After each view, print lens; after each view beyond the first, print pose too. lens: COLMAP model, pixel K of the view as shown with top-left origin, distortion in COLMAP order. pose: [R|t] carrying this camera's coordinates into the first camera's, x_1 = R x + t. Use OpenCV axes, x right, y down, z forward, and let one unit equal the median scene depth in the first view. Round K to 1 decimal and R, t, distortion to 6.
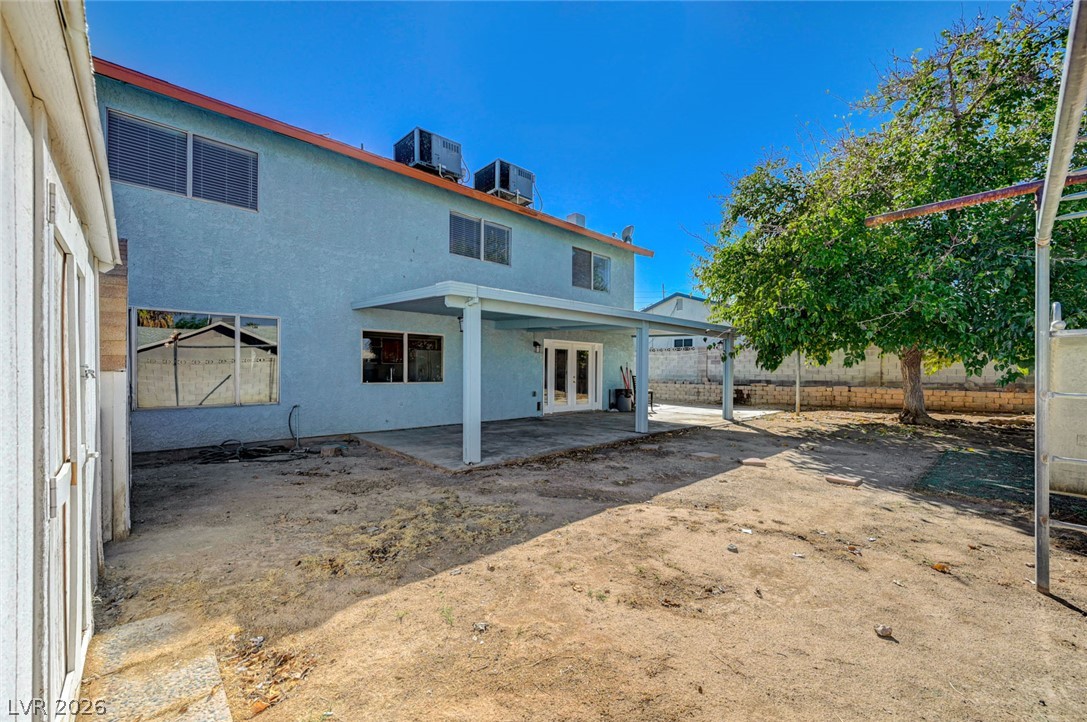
lens RADIAL K [[430.9, 0, 544.6], [0, 430.9, 365.2], [0, 0, 1]] dist [-0.000647, 0.002675]
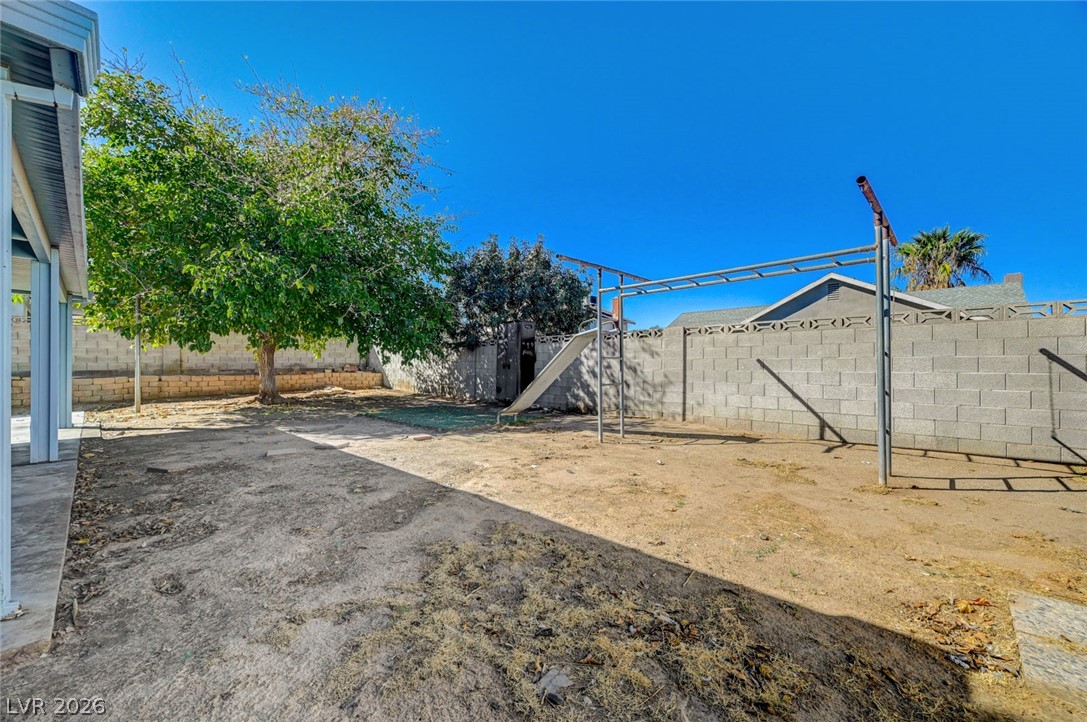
lens RADIAL K [[430.9, 0, 544.6], [0, 430.9, 365.2], [0, 0, 1]] dist [-0.000647, 0.002675]
pose [[-0.057157, -0.001900, 0.998363, -0.580579], [-0.008612, 0.999962, 0.001410, 0.058091], [-0.998328, -0.008517, -0.057171, 0.746331]]
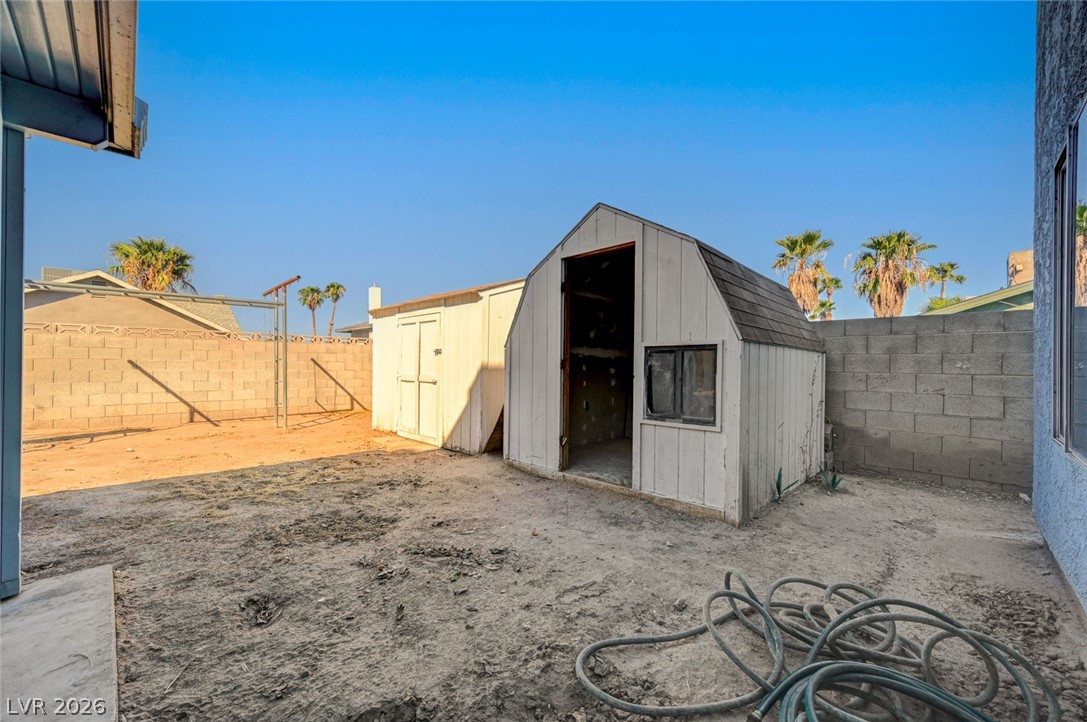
lens RADIAL K [[430.9, 0, 544.6], [0, 430.9, 365.2], [0, 0, 1]] dist [-0.000647, 0.002675]
pose [[-0.999616, -0.009705, -0.025958, -0.684276], [-0.009426, 0.999897, -0.010853, 0.055320], [0.026061, -0.010604, -0.999604, 1.573492]]
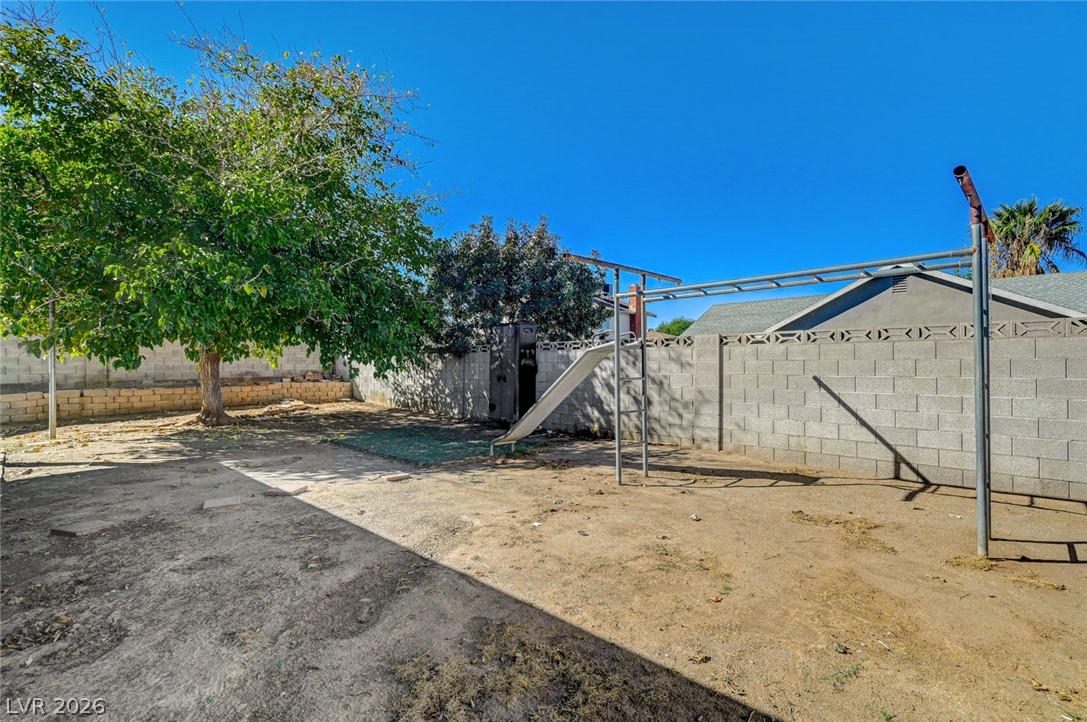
lens RADIAL K [[513.7, 0, 544.9], [0, 513.7, 364.2], [0, 0, 1]] dist [0.002156, 0.001662]
pose [[-0.052262, -0.004389, 0.998624, -0.532675], [-0.004424, 0.999982, 0.004163, 0.000292], [-0.998624, -0.004201, -0.052281, 0.747467]]
